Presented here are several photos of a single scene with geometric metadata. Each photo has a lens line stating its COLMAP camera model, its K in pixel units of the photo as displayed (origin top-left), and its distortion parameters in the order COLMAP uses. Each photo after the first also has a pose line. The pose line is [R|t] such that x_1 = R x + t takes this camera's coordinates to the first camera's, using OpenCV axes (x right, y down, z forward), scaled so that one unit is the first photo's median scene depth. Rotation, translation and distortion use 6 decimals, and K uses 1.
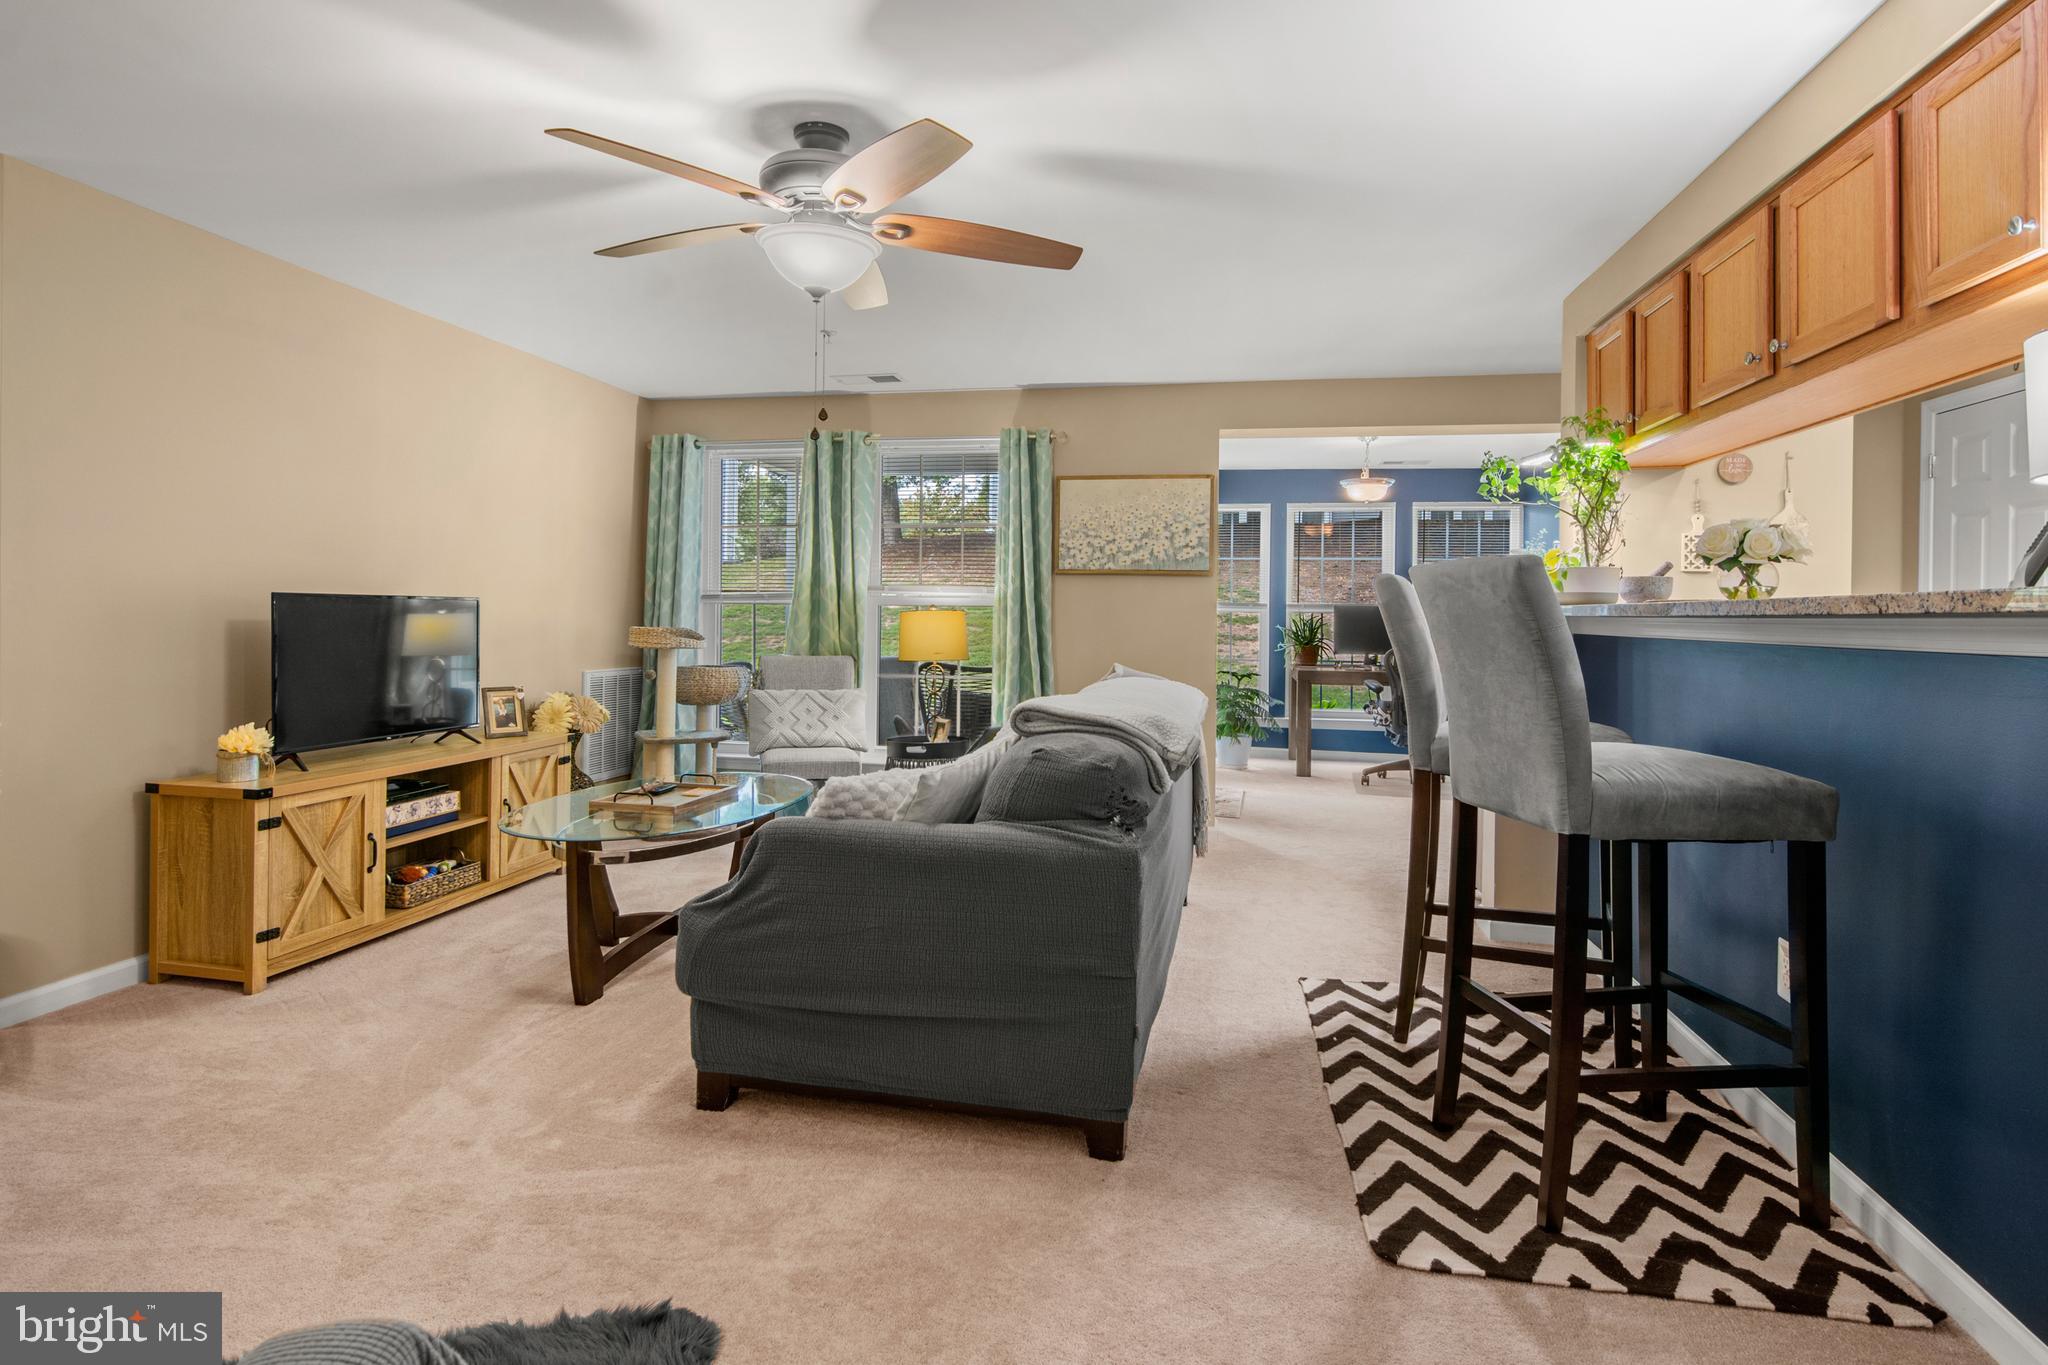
lens RADIAL K [[1019.4, 0, 1028.9], [0, 1019.4, 610.1], [0, 0, 1]] dist [0.000491, -0.000595]
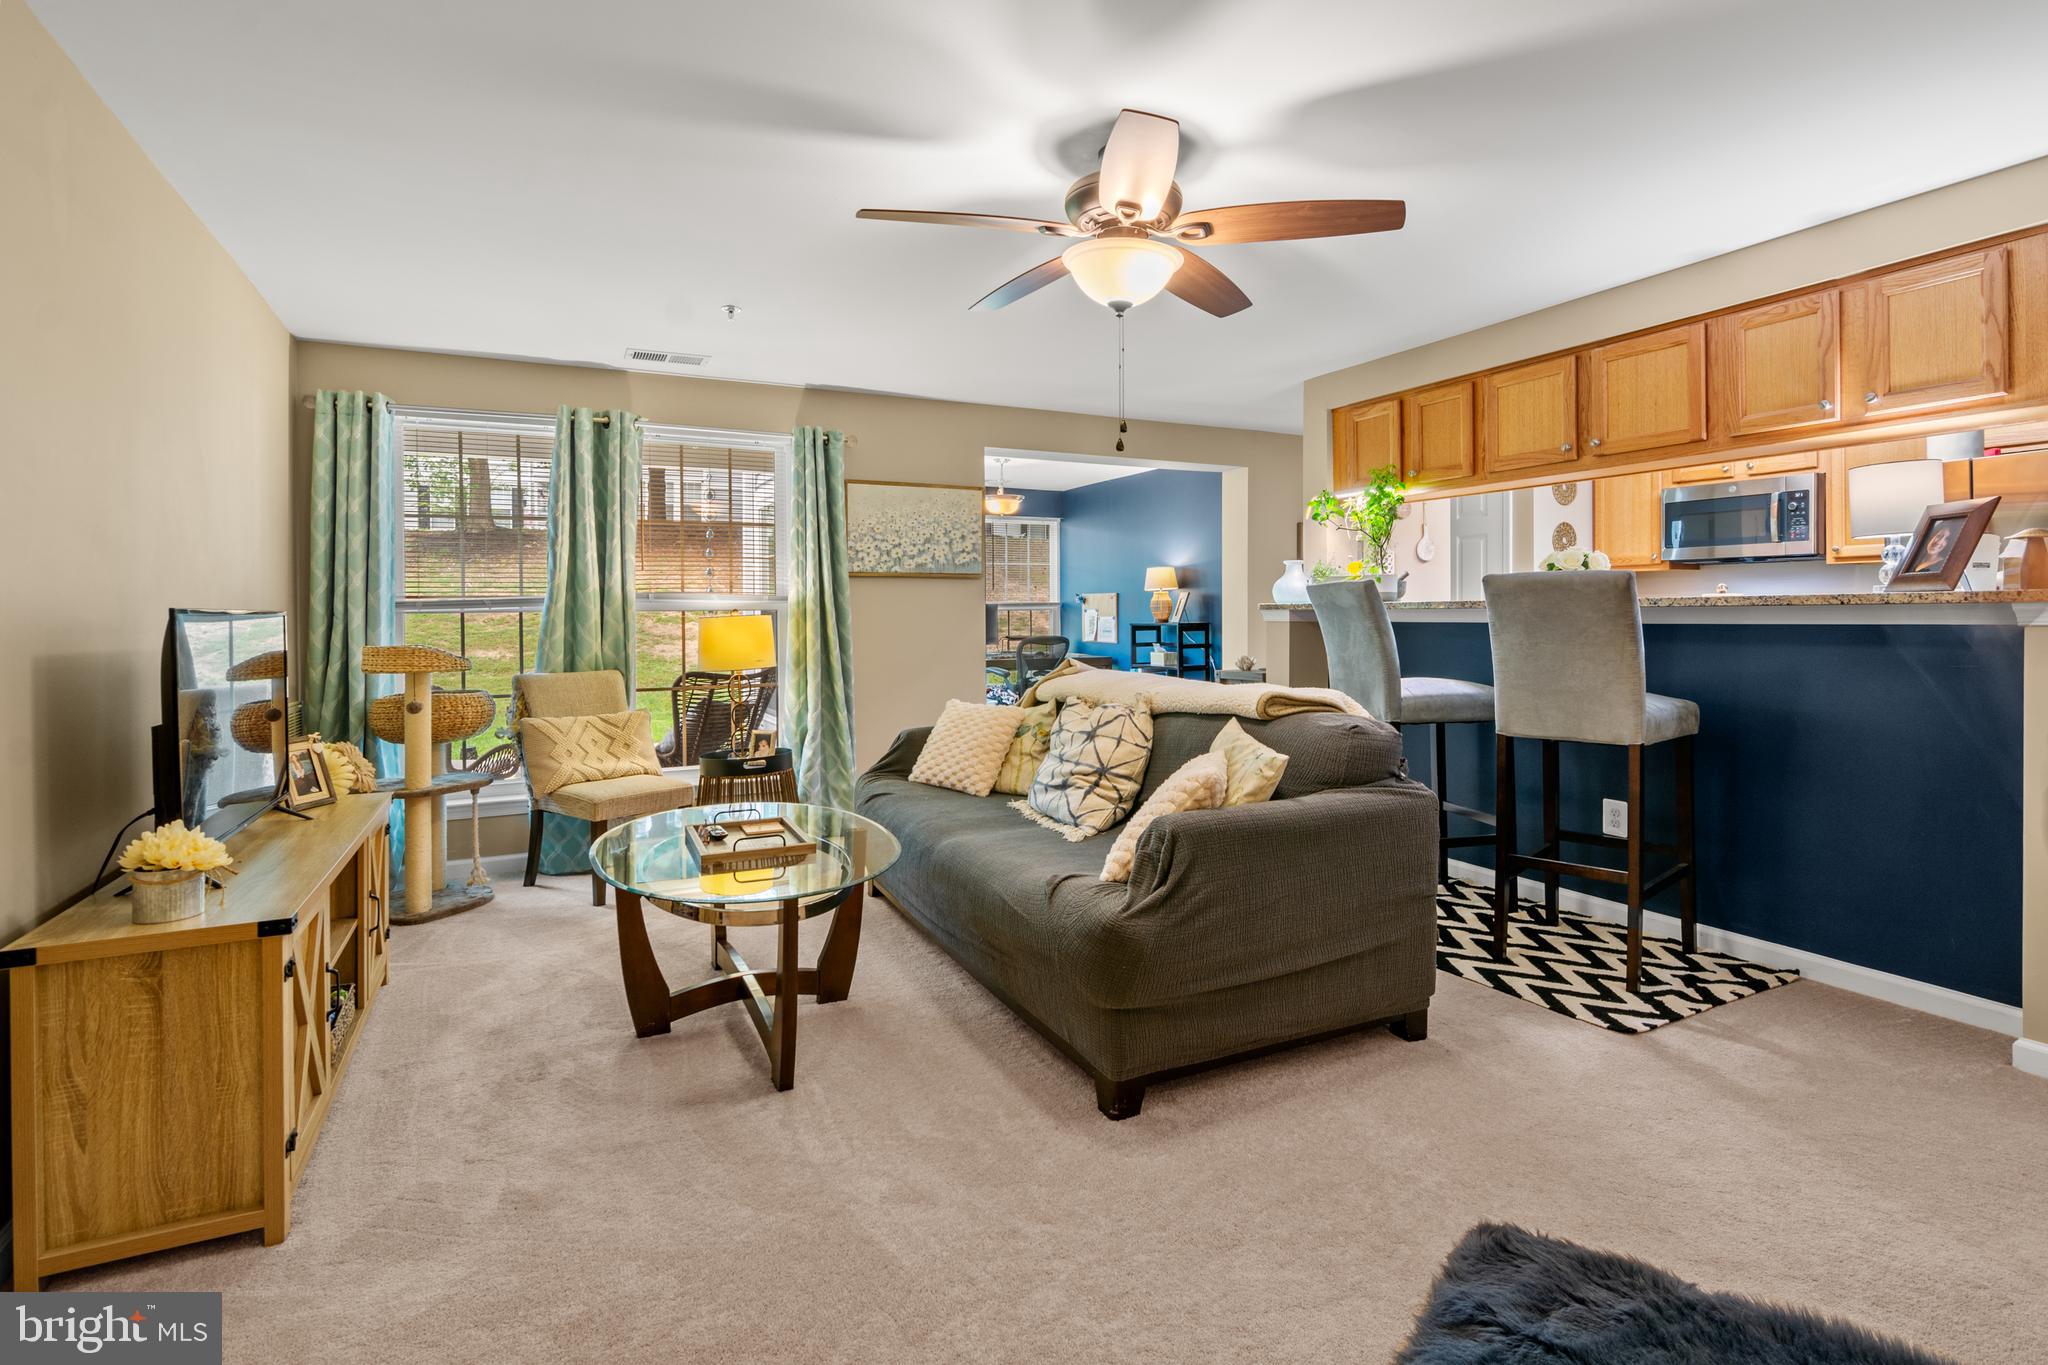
lens RADIAL K [[974.2, 0, 1019.2], [0, 974.2, 615.9], [0, 0, 1]] dist [-0.001790, -0.000282]
pose [[0.796269, -0.022787, 0.604513, -0.701266], [0.017714, 0.999740, 0.014352, -0.012816], [-0.604683, -0.000719, 0.796466, 0.221815]]
